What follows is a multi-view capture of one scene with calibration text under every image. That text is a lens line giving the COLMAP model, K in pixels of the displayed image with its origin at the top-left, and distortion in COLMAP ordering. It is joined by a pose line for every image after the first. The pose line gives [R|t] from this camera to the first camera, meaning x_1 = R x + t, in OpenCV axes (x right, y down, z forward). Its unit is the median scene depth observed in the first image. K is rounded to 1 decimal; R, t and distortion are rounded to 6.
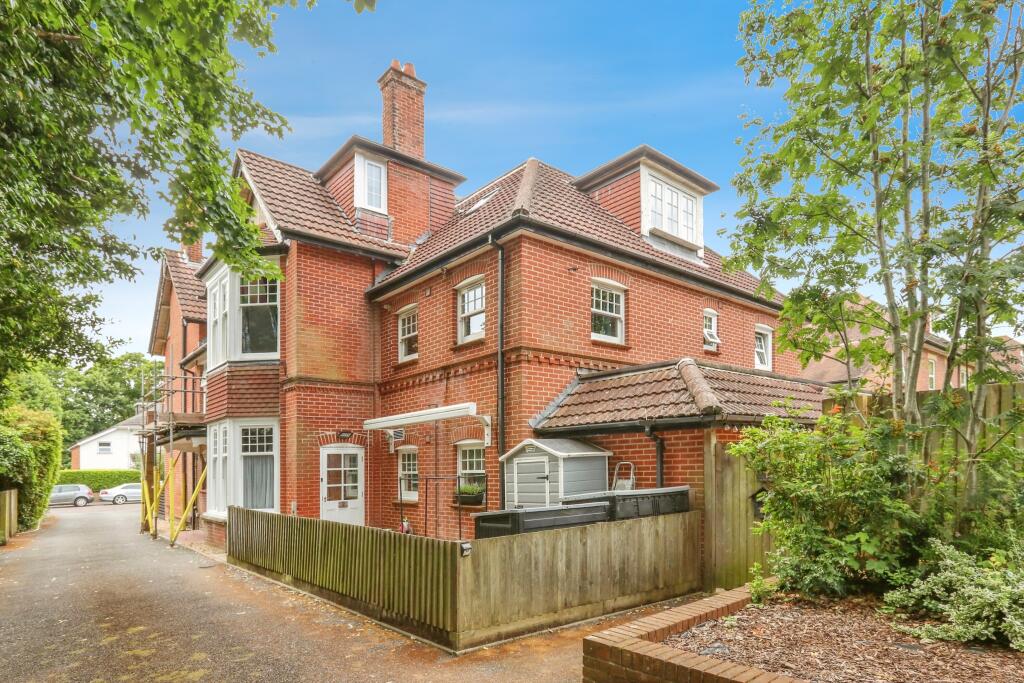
lens RADIAL K [[476.0, 0, 566.6], [0, 476.0, 451.0], [0, 0, 1]] dist [-0.001575, -0.000117]
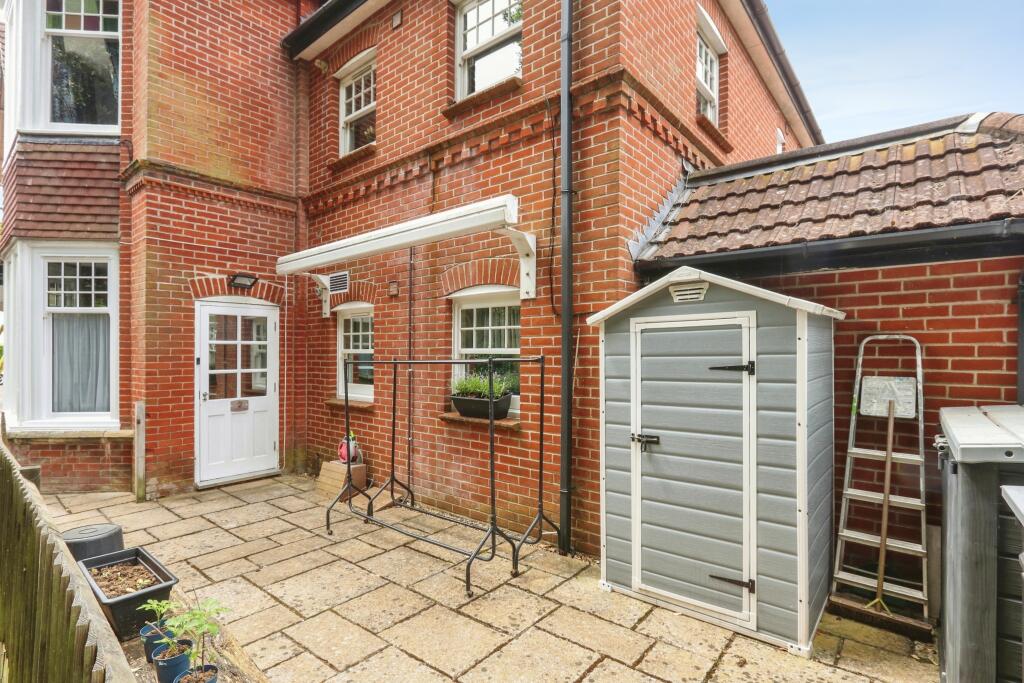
lens RADIAL K [[486.7, 0, 497.8], [0, 486.7, 352.2], [0, 0, 1]] dist [-0.005736, 0.000173]
pose [[0.999774, 0.021221, -0.001480, -0.174086], [-0.021161, 0.999229, 0.033077, 0.025402], [0.002181, -0.033038, 0.999452, 0.452669]]
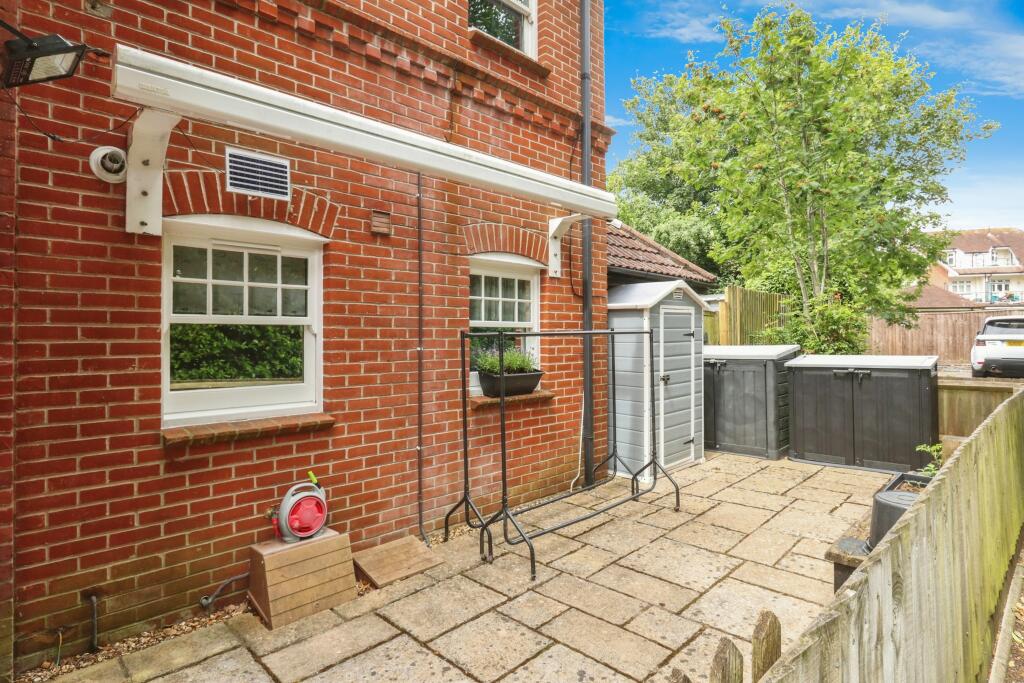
lens RADIAL K [[548.6, 0, 513.5], [0, 548.6, 325.0], [0, 0, 1]] dist [0.000035, 0.000343]
pose [[0.079602, 0.037057, 0.996138, -0.697457], [-0.034789, 0.998803, -0.034376, 0.059192], [-0.996219, -0.031918, 0.080796, 0.891443]]
